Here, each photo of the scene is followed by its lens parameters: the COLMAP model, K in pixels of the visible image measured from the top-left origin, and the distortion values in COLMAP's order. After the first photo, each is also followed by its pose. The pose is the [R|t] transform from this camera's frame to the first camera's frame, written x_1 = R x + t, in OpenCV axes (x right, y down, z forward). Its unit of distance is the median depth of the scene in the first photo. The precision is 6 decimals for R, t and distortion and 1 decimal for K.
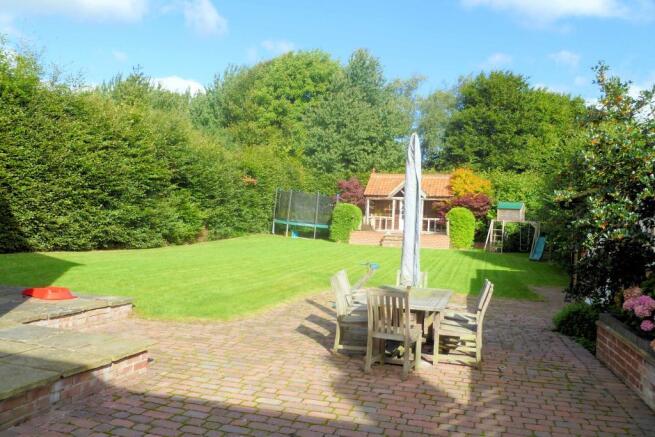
lens RADIAL K [[528.1, 0, 327.6], [0, 528.1, 217.2], [0, 0, 1]] dist [-0.117613, -0.001969]
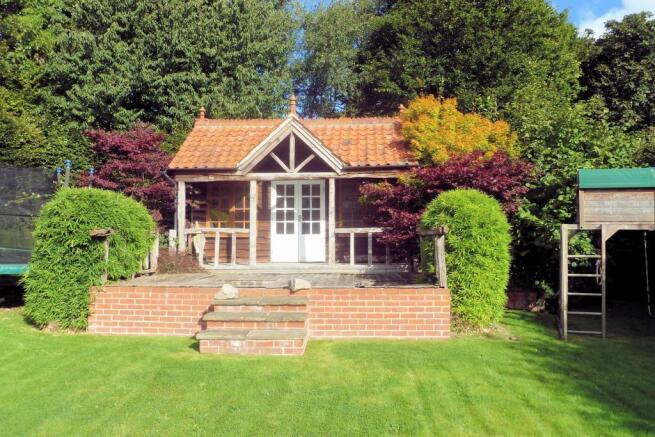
lens RADIAL K [[528.1, 0, 329.0], [0, 528.1, 217.3], [0, 0, 1]] dist [-0.117613, -0.001969]
pose [[0.970728, -0.032467, 0.237975, 0.088934], [0.036926, 0.999216, -0.014302, -0.000910], [-0.237324, 0.022671, 0.971166, 0.632921]]
